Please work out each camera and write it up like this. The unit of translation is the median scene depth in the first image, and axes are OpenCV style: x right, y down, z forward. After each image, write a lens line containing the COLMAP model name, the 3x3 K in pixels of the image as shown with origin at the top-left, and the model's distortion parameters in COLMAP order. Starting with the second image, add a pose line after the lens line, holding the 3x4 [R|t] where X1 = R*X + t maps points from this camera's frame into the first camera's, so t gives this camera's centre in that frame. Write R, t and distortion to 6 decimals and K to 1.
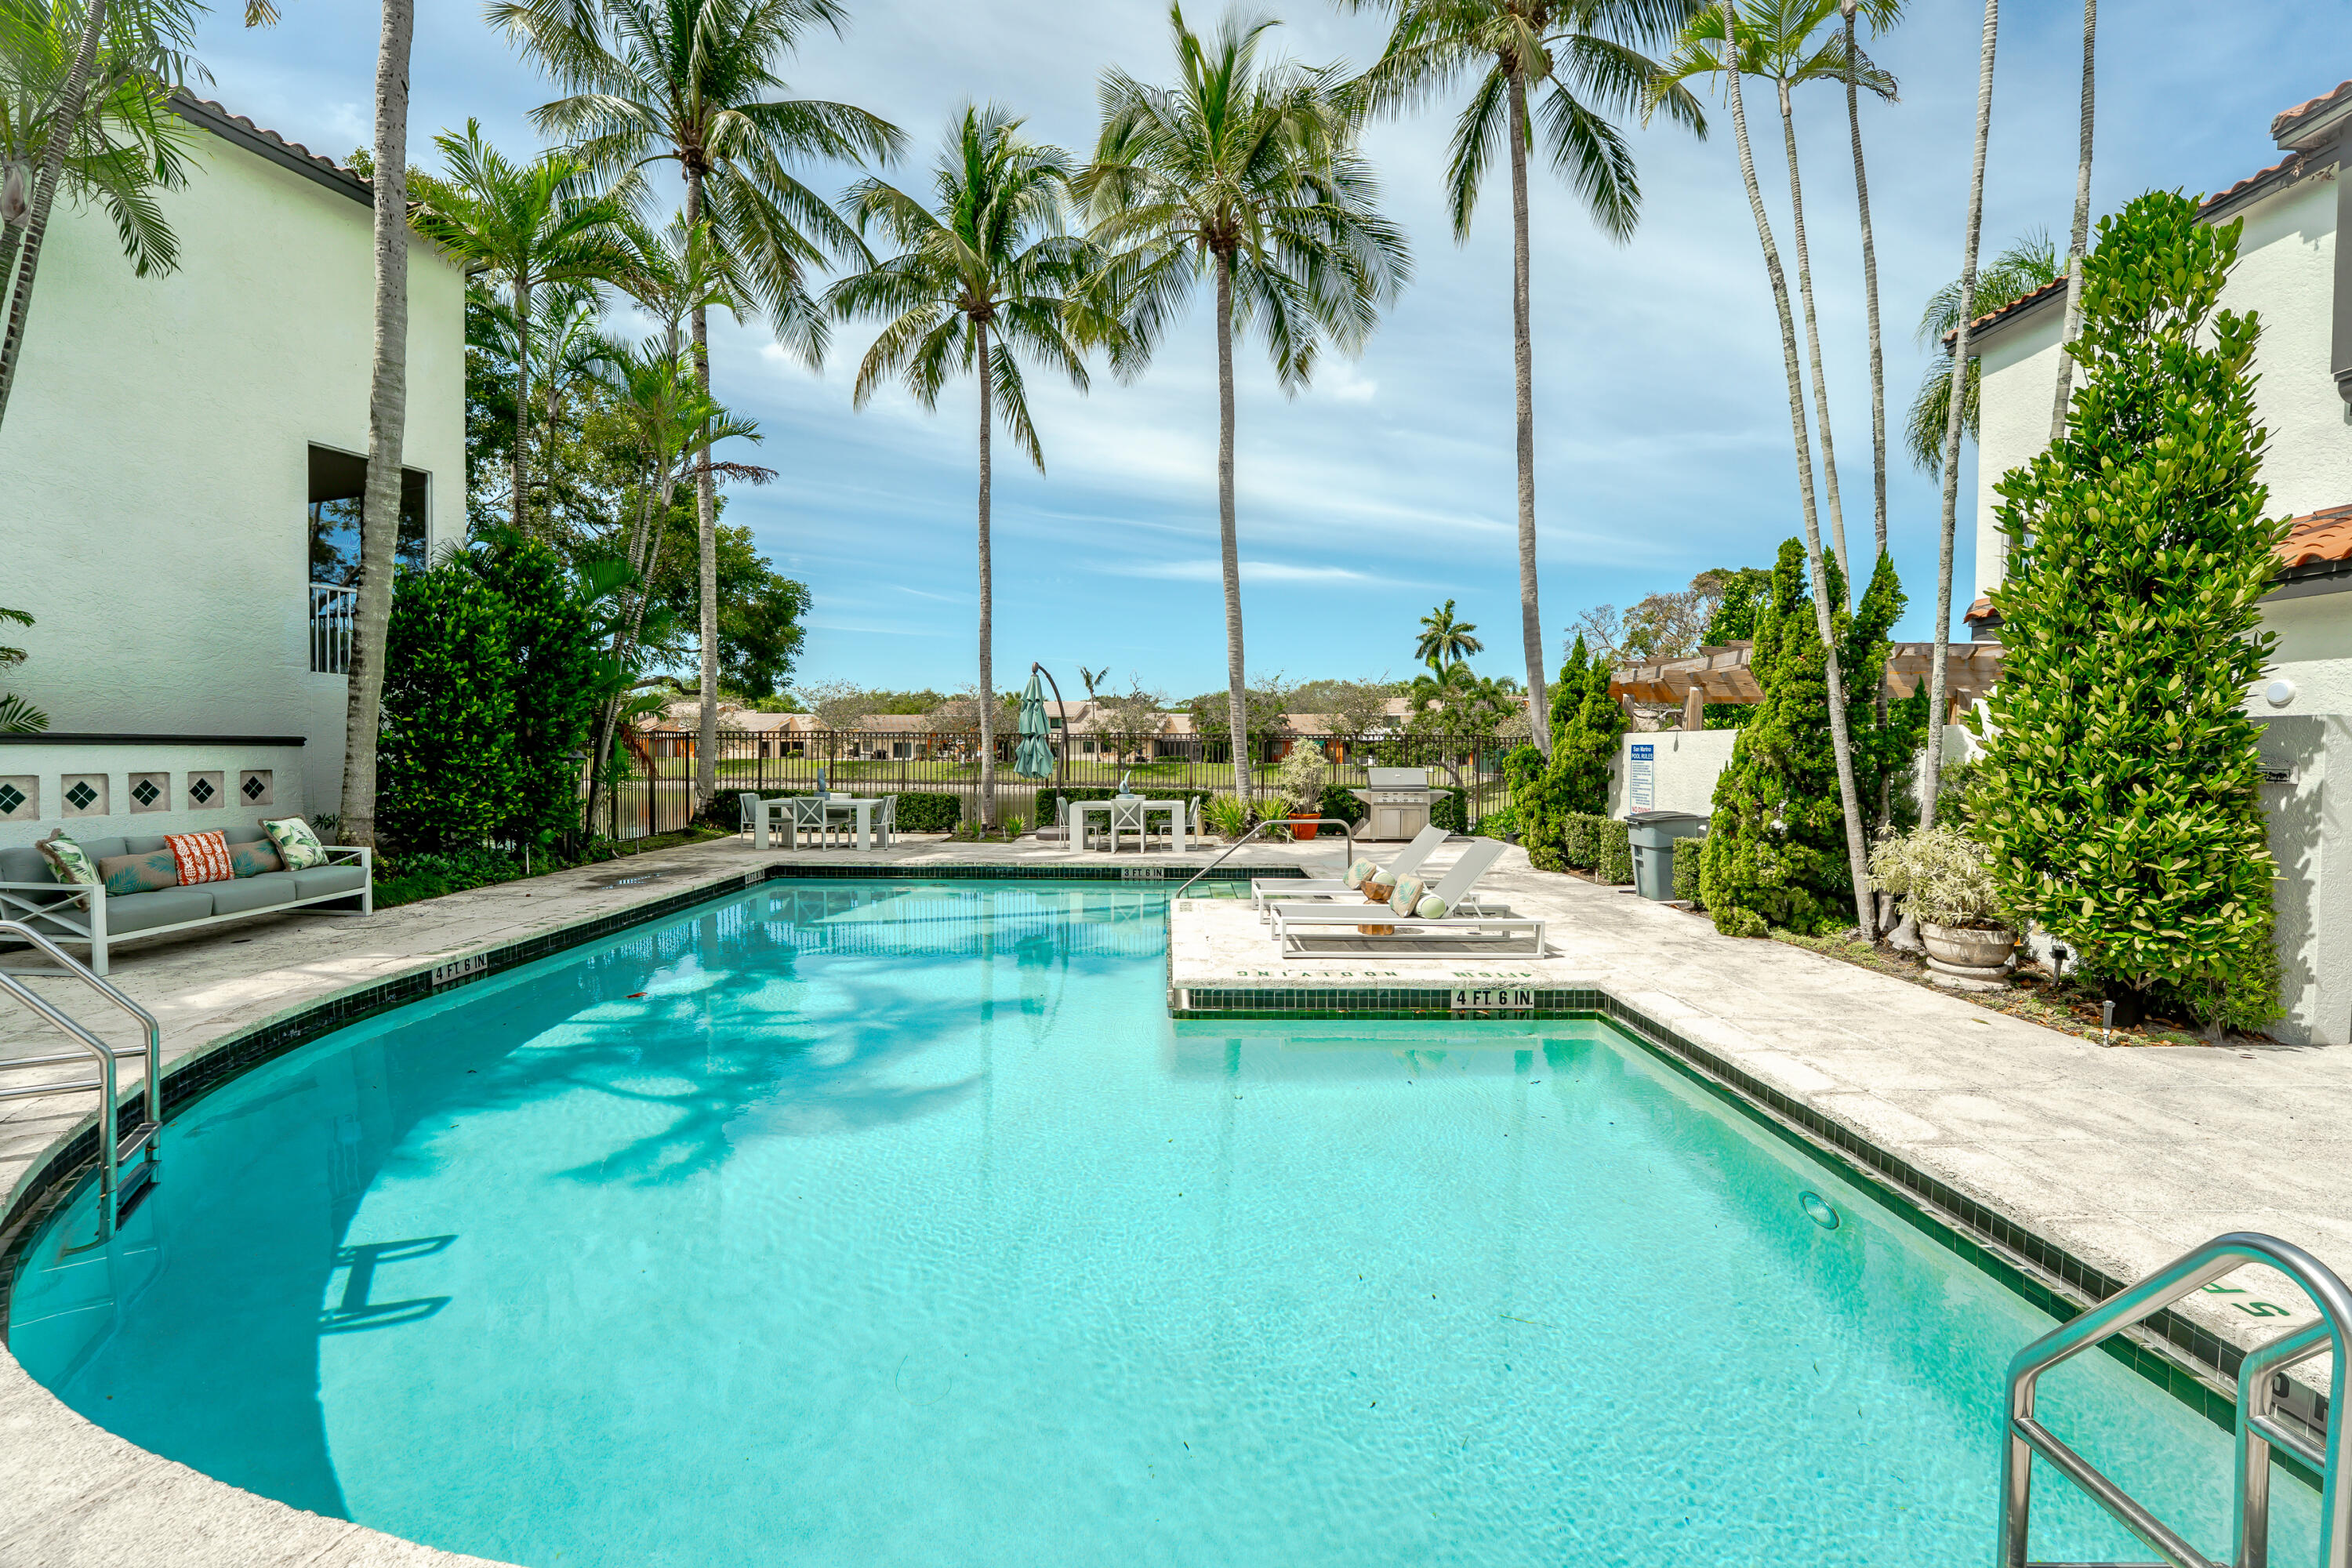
lens RADIAL K [[963.0, 0, 1176.0], [0, 963.0, 784.0], [0, 0, 1]] dist [-0.033667, 0.004100]
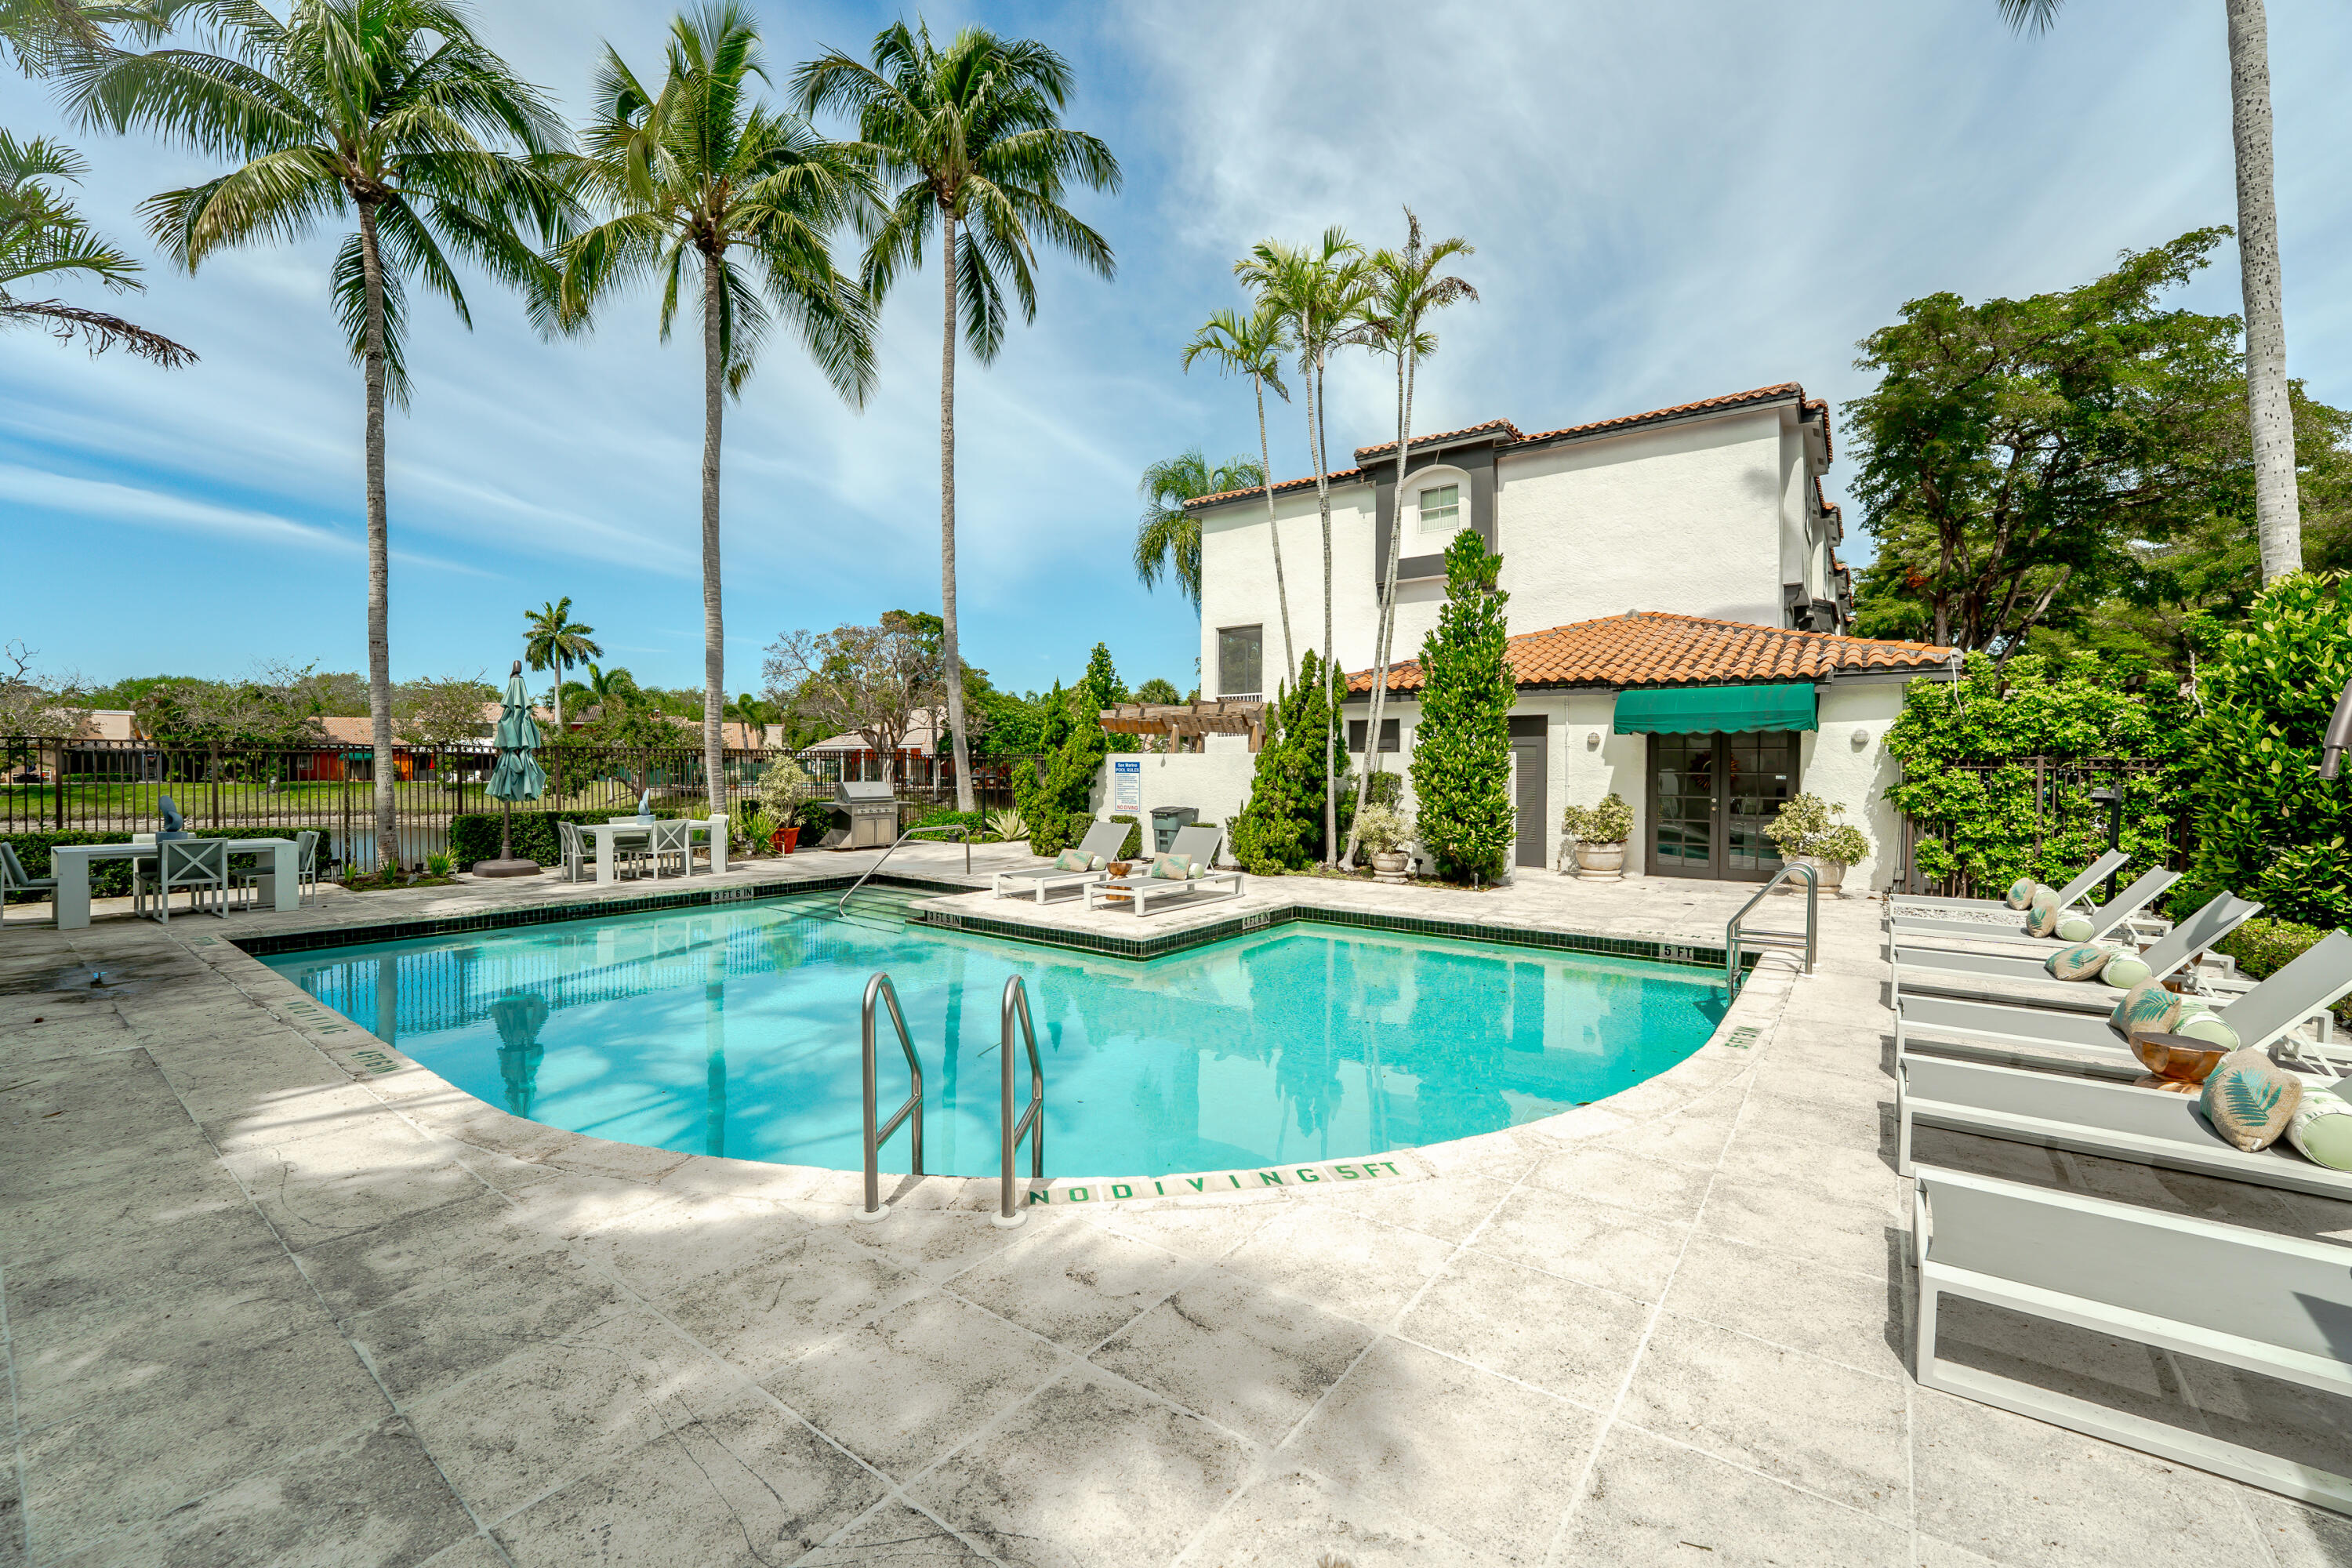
lens RADIAL K [[963.0, 0, 1176.0], [0, 963.0, 784.0], [0, 0, 1]] dist [-0.033667, 0.004100]
pose [[0.588831, -0.019150, 0.808029, -0.589840], [0.029123, 0.999573, 0.002467, -0.008362], [-0.807731, 0.022080, 0.589137, 0.076498]]
